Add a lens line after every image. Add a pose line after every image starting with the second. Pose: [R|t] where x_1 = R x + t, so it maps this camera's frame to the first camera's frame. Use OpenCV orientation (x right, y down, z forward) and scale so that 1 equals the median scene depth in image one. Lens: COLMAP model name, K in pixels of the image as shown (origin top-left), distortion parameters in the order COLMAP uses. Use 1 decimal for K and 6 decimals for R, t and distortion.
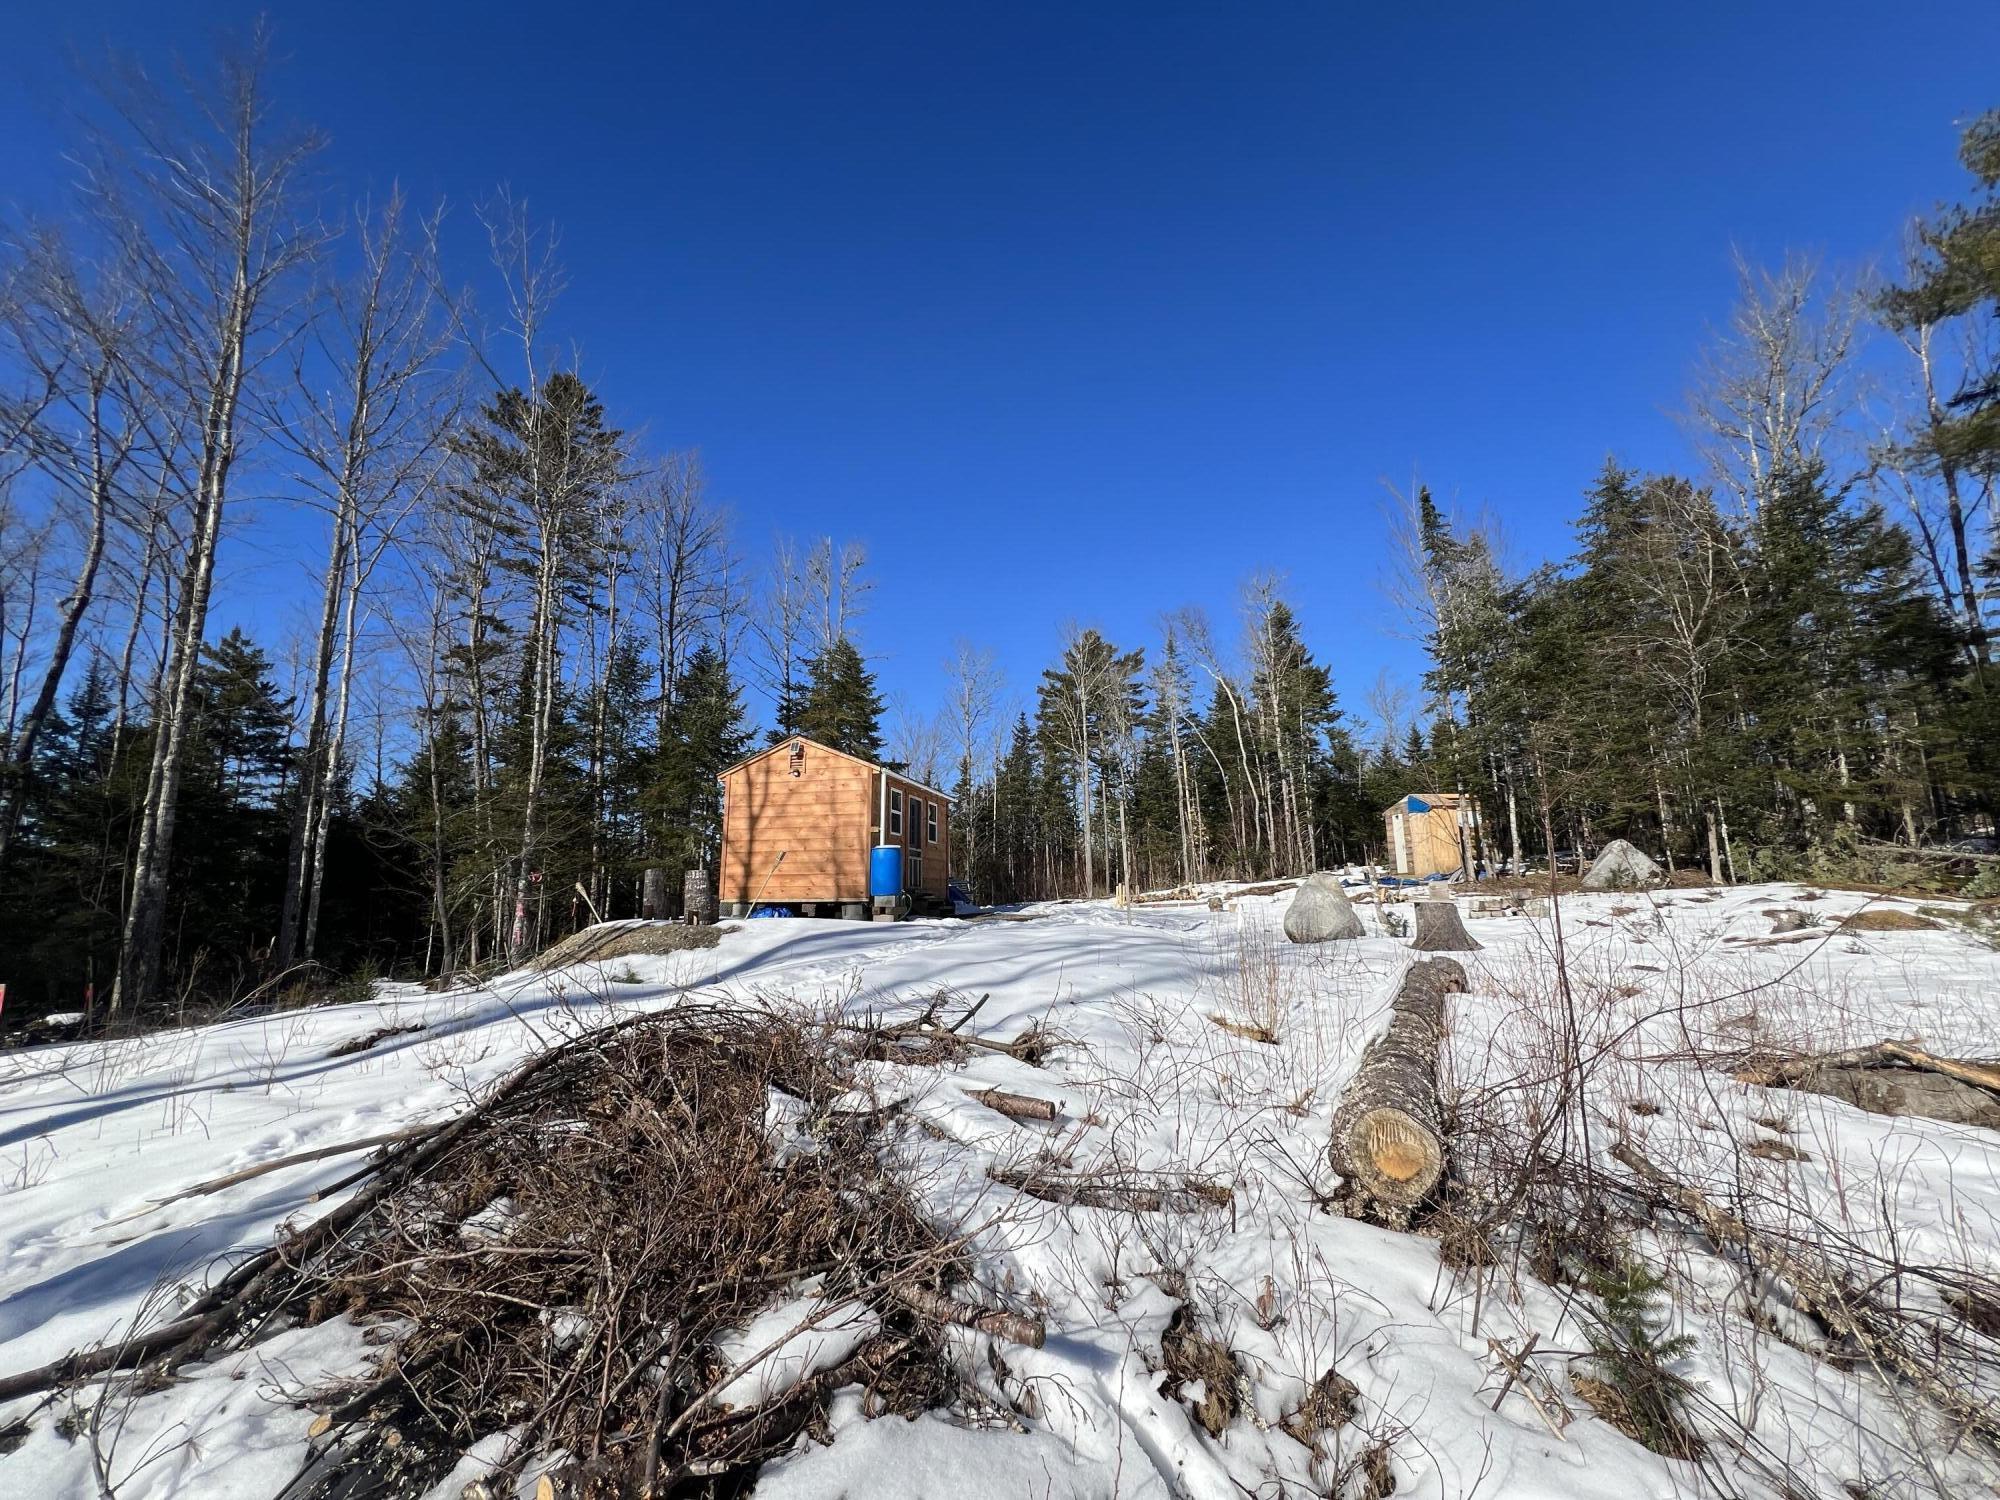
lens RADIAL K [[796.2, 0, 995.9], [0, 796.2, 758.2], [0, 0, 1]] dist [-0.004142, 0.000566]
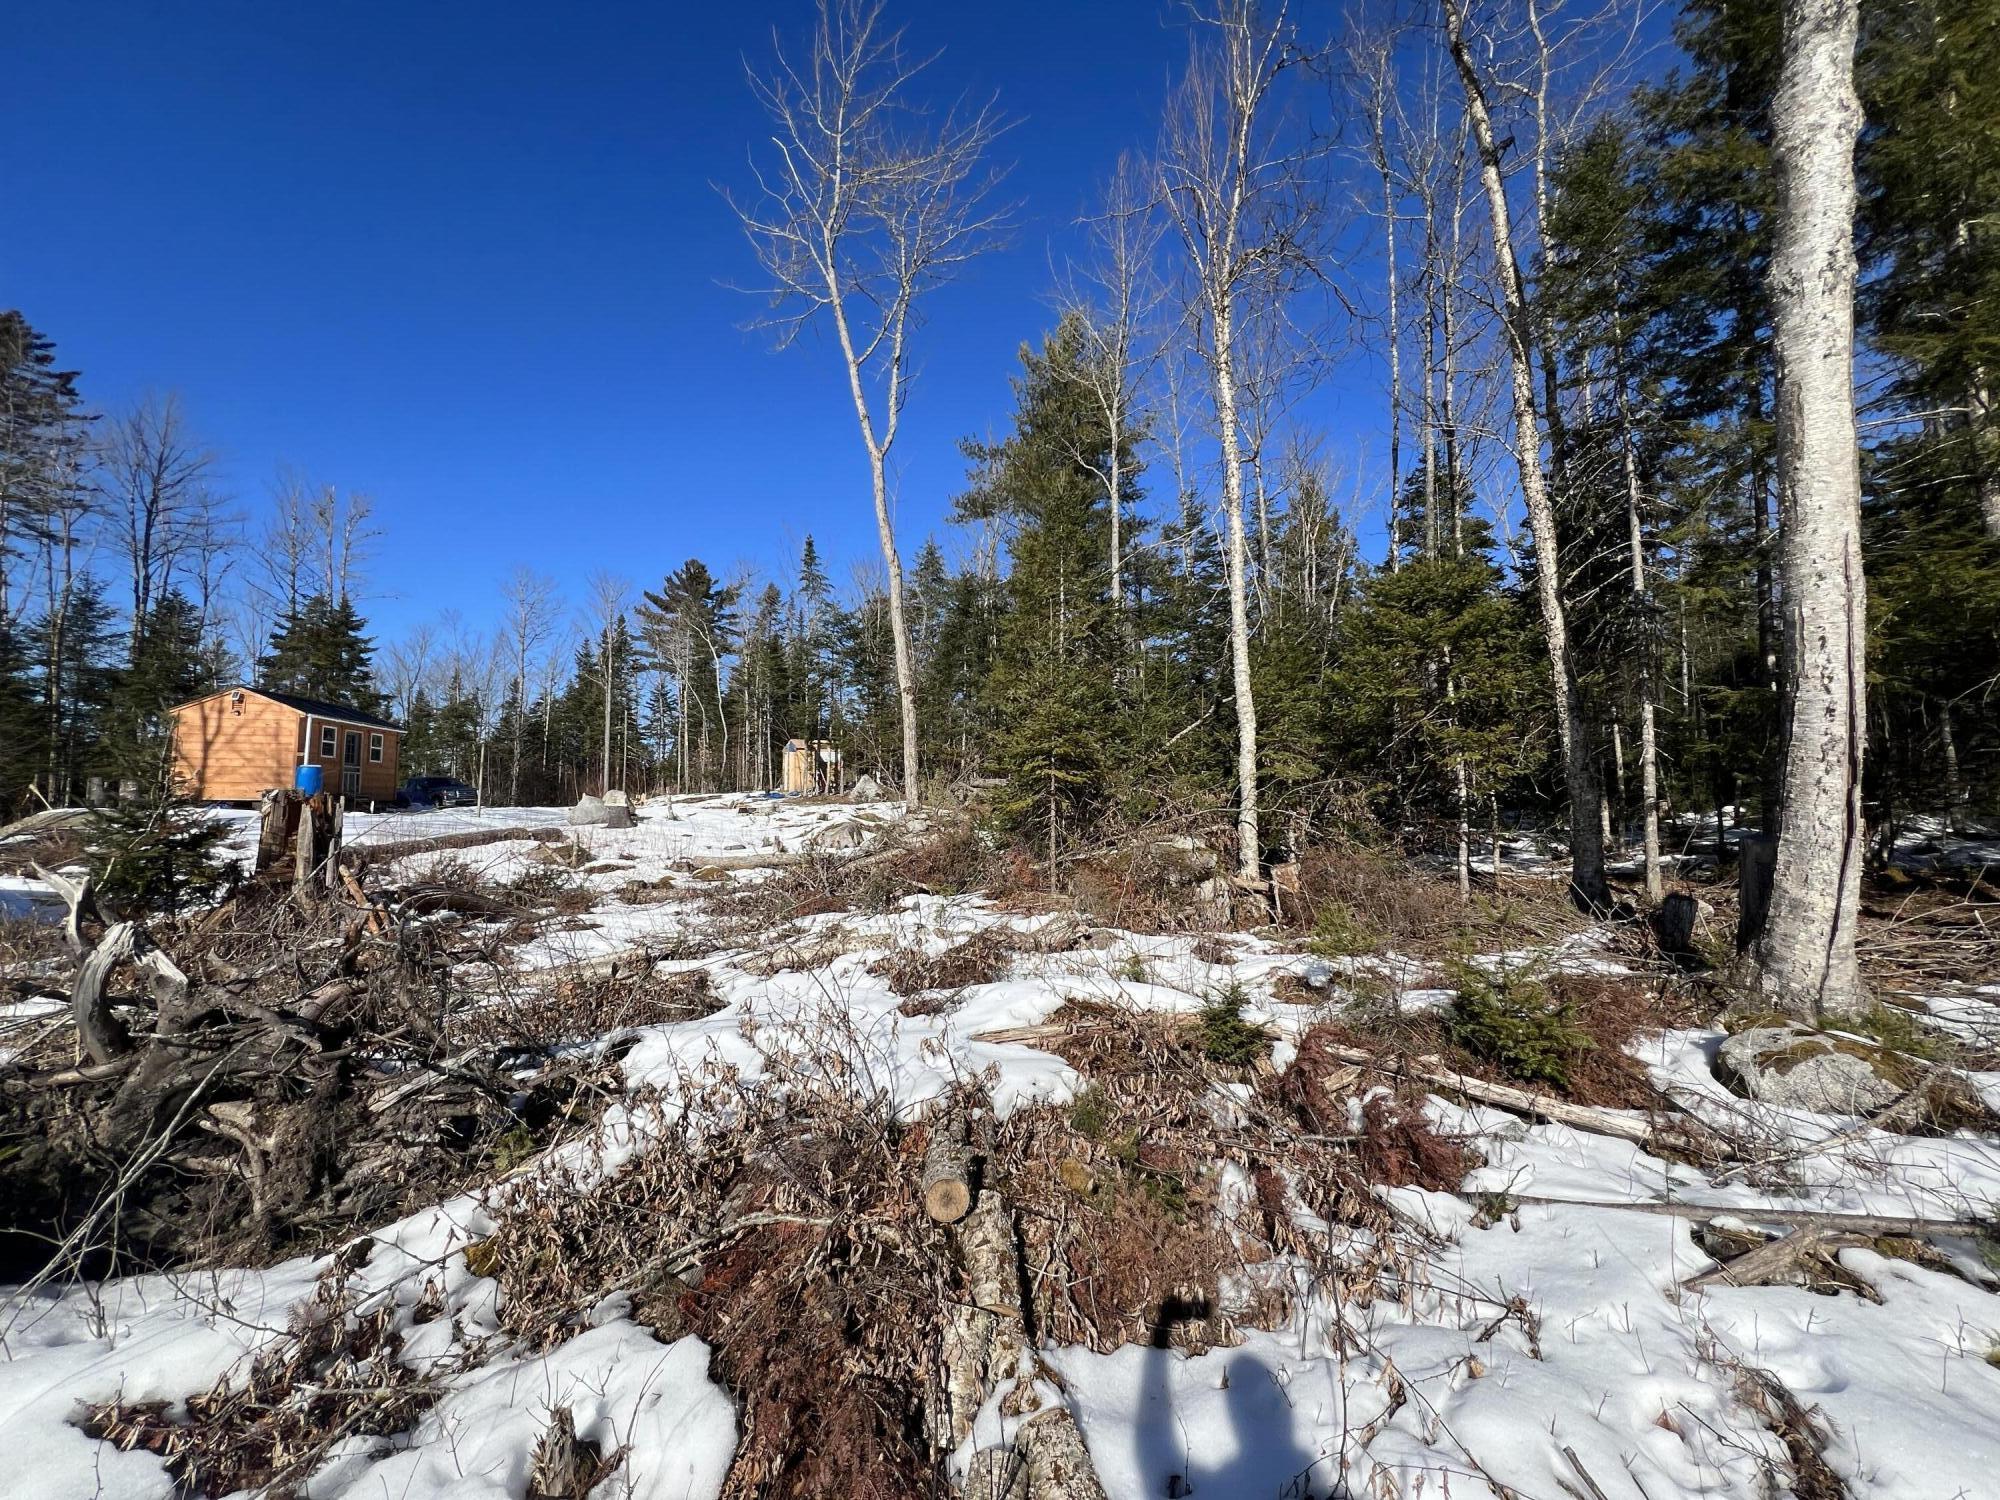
lens RADIAL K [[796.2, 0, 1004.3], [0, 796.2, 765.3], [0, 0, 1]] dist [-0.004142, 0.000566]
pose [[0.918854, 0.033087, 0.393209, 0.455306], [-0.080592, 0.991209, 0.104923, -0.149636], [-0.386281, -0.128098, 0.913443, -0.871565]]
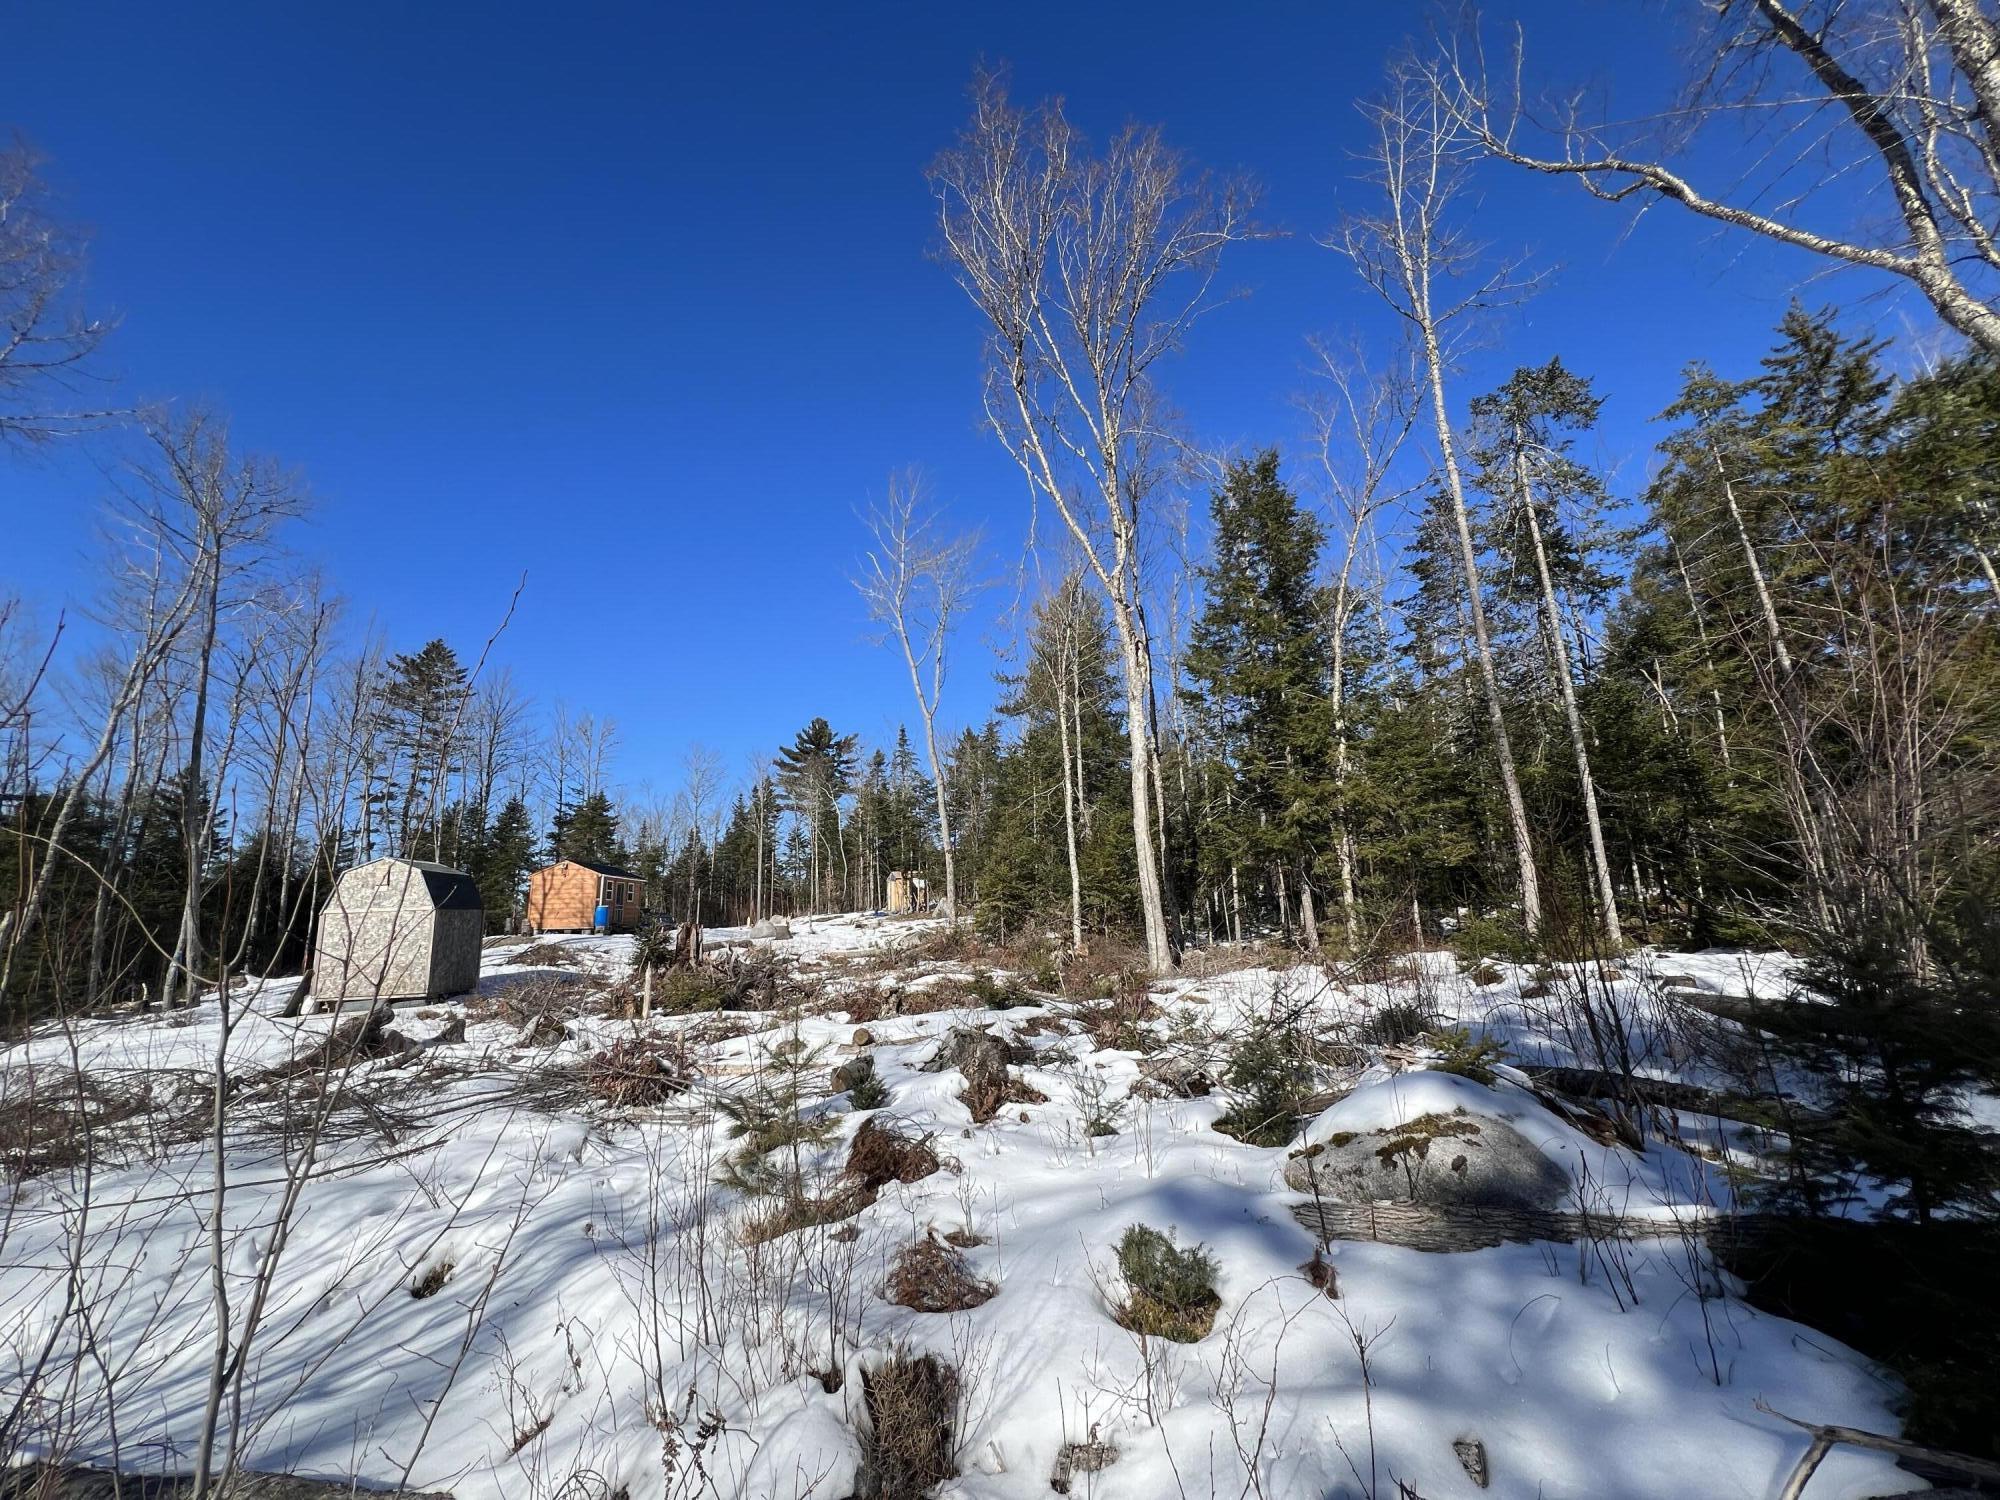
lens RADIAL K [[796.2, 0, 1000.9], [0, 796.2, 754.6], [0, 0, 1]] dist [-0.004142, 0.000566]
pose [[0.966877, 0.033063, 0.253094, 0.398625], [-0.024920, 0.999066, -0.035314, -0.290296], [-0.254025, 0.027837, 0.966797, -1.653634]]
